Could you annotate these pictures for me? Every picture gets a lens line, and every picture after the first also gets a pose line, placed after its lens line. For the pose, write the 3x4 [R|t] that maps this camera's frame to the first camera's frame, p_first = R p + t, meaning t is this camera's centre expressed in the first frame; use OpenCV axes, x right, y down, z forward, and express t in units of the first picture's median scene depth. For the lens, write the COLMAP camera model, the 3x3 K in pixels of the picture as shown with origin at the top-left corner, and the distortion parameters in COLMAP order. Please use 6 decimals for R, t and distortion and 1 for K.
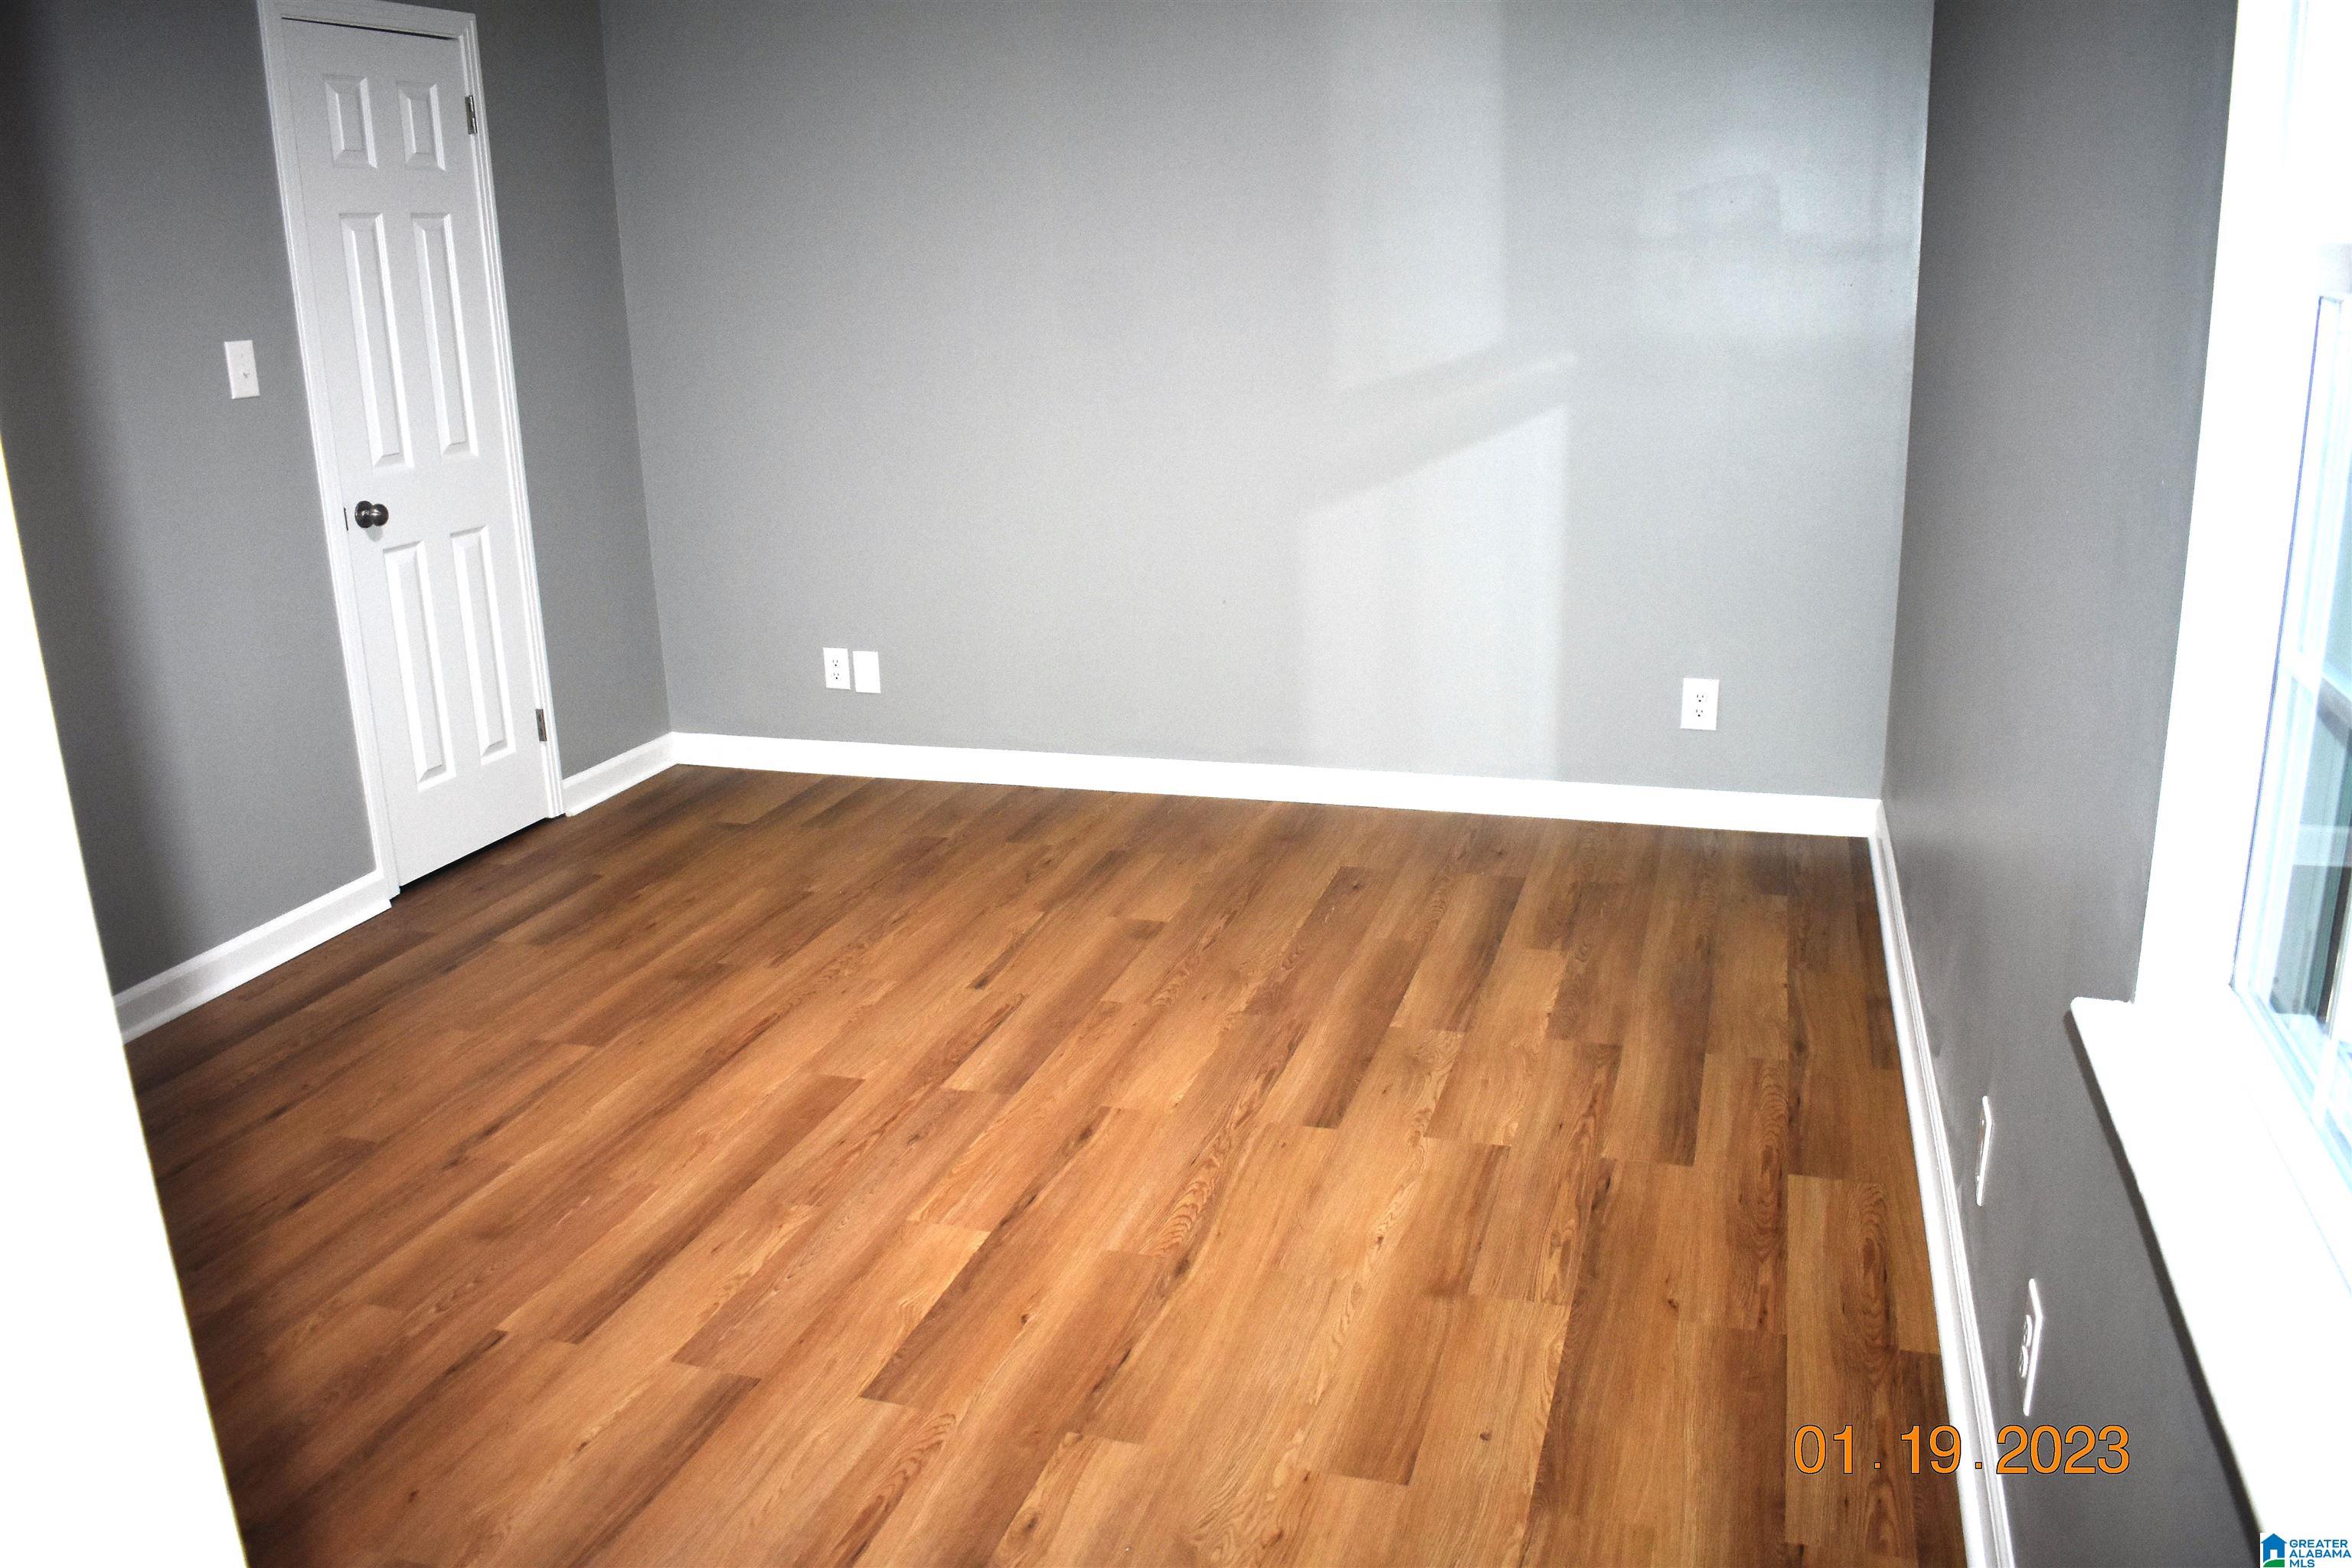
lens RADIAL K [[1825.5, 0, 1176.3], [0, 1825.5, 783.1], [0, 0, 1]] dist [-0.085571, 0.005227]
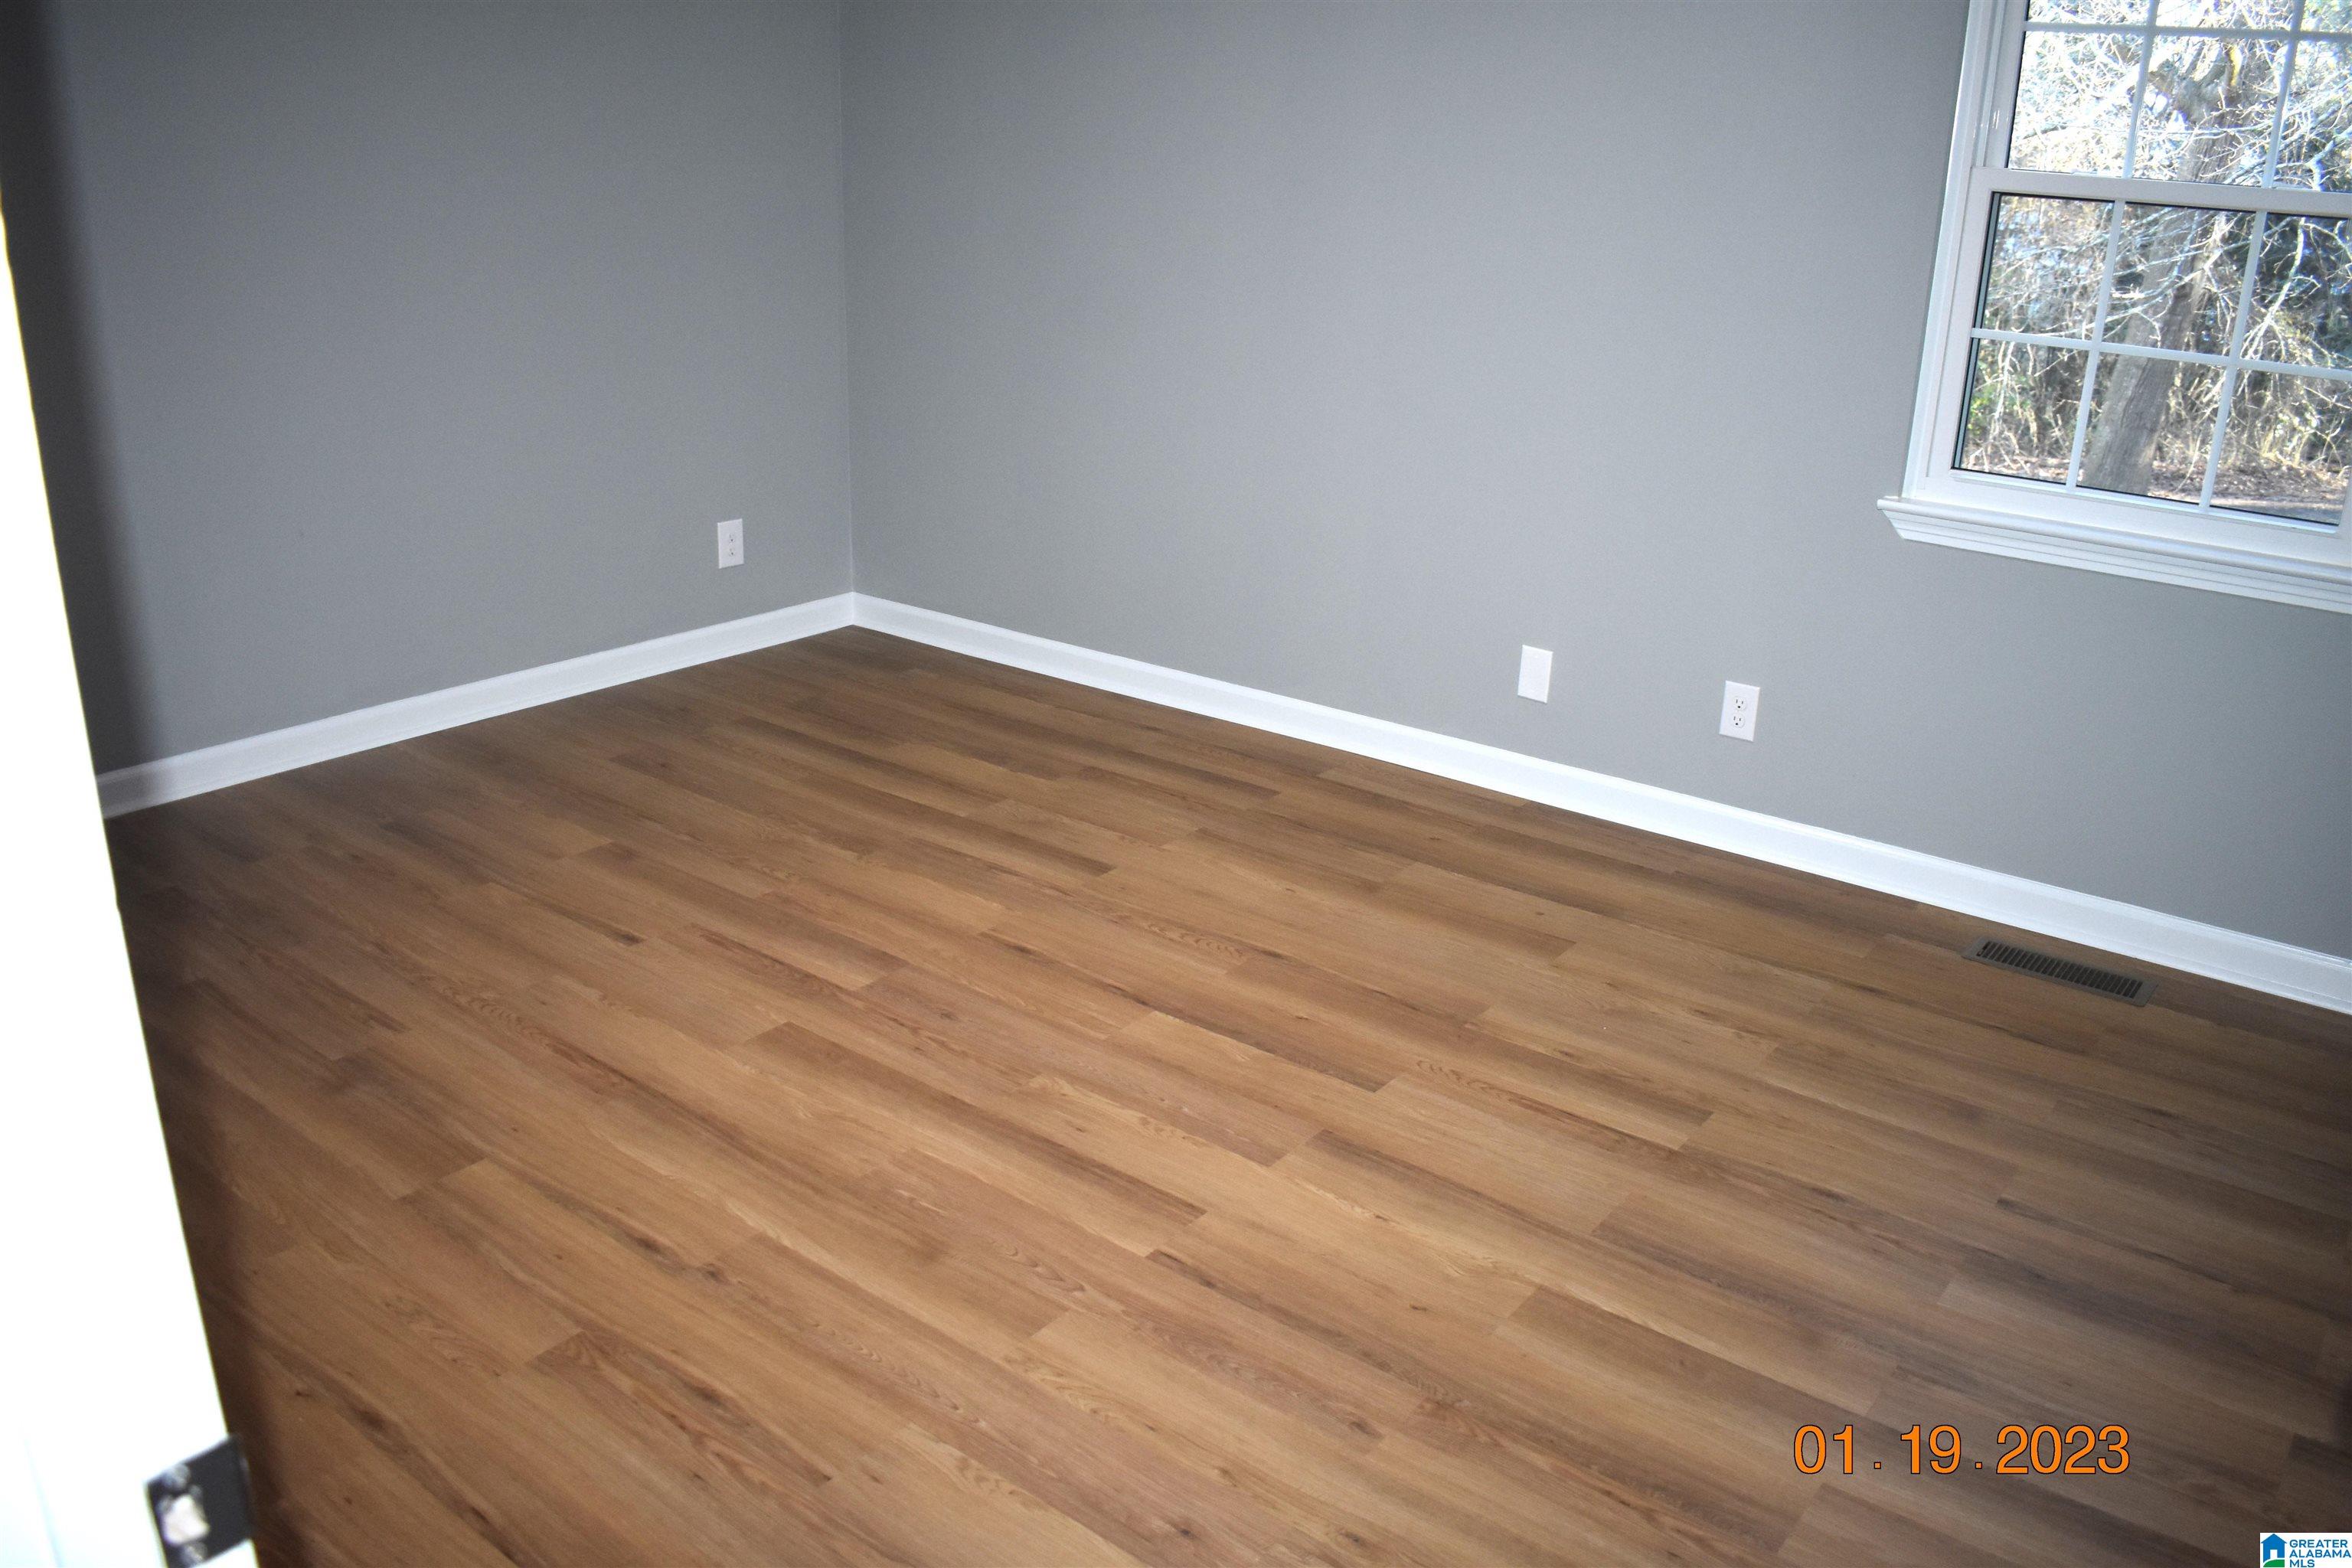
lens RADIAL K [[1825.5, 0, 1176.4], [0, 1825.5, 785.8], [0, 0, 1]] dist [-0.085571, 0.005227]
pose [[0.342096, -0.280537, 0.896811, -0.987362], [0.226606, 0.950856, 0.211003, -0.111401], [-0.911932, 0.131039, 0.388855, 0.487783]]
